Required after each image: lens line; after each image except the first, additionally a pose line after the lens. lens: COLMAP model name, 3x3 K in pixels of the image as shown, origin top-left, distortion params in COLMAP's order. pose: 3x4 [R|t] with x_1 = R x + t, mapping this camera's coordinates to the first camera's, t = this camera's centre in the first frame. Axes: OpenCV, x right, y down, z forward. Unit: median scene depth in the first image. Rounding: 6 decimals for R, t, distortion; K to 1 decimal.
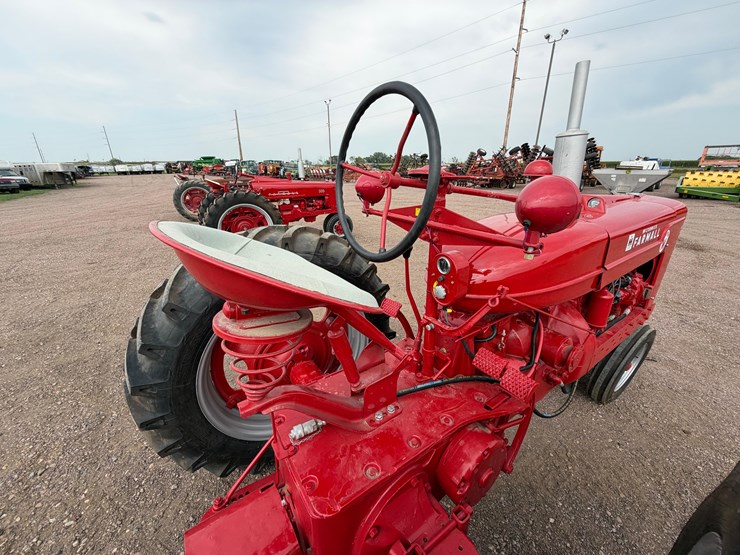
lens RADIAL K [[296.6, 0, 370.0], [0, 296.6, 276.0], [0, 0, 1]] dist [0.005131, -0.000886]
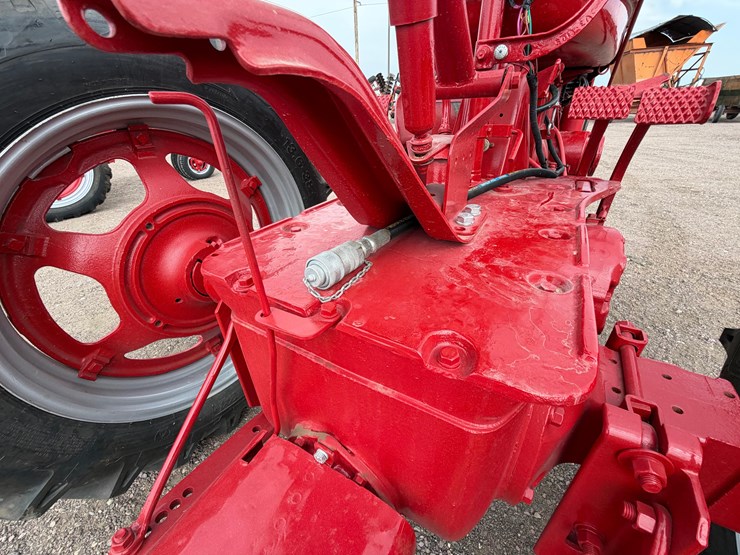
lens RADIAL K [[296.6, 0, 369.9], [0, 296.6, 279.1], [0, 0, 1]] dist [0.005131, -0.000886]
pose [[0.905419, -0.227009, 0.358724, -0.160574], [0.167142, 0.967389, 0.190320, 0.235389], [-0.390230, -0.112361, 0.913835, 0.321146]]
